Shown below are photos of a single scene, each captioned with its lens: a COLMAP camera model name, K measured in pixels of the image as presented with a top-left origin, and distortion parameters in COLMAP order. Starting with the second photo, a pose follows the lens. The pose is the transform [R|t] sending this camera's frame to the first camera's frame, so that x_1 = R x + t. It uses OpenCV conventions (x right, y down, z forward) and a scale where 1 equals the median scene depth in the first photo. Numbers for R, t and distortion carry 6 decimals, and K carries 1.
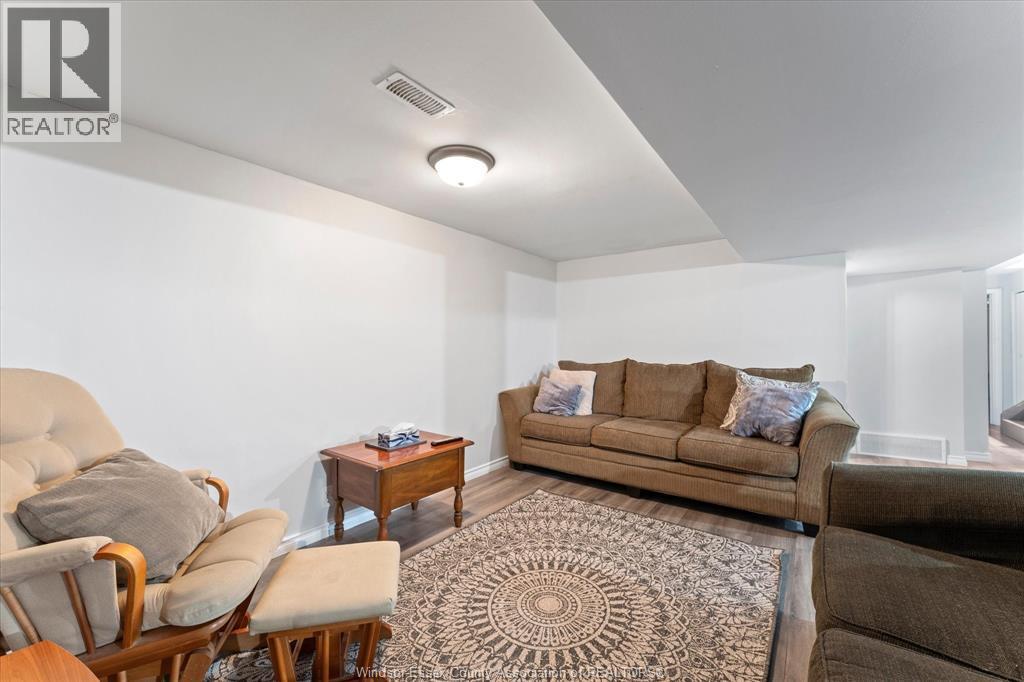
lens RADIAL K [[409.4, 0, 519.1], [0, 409.4, 343.0], [0, 0, 1]] dist [0.001535, -0.000732]
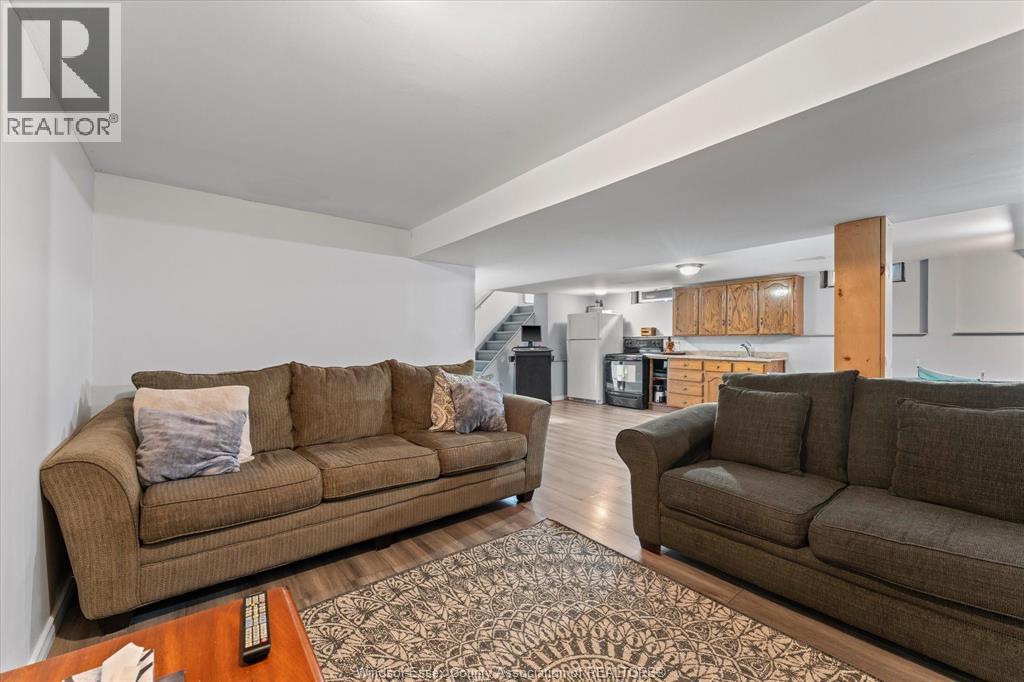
lens RADIAL K [[409.4, 0, 508.9], [0, 409.4, 344.1], [0, 0, 1]] dist [0.001535, -0.000732]
pose [[0.265096, -0.000217, 0.964222, -0.444673], [-0.007356, 0.999970, 0.002248, 0.005125], [-0.964194, -0.007689, 0.265087, 0.701598]]
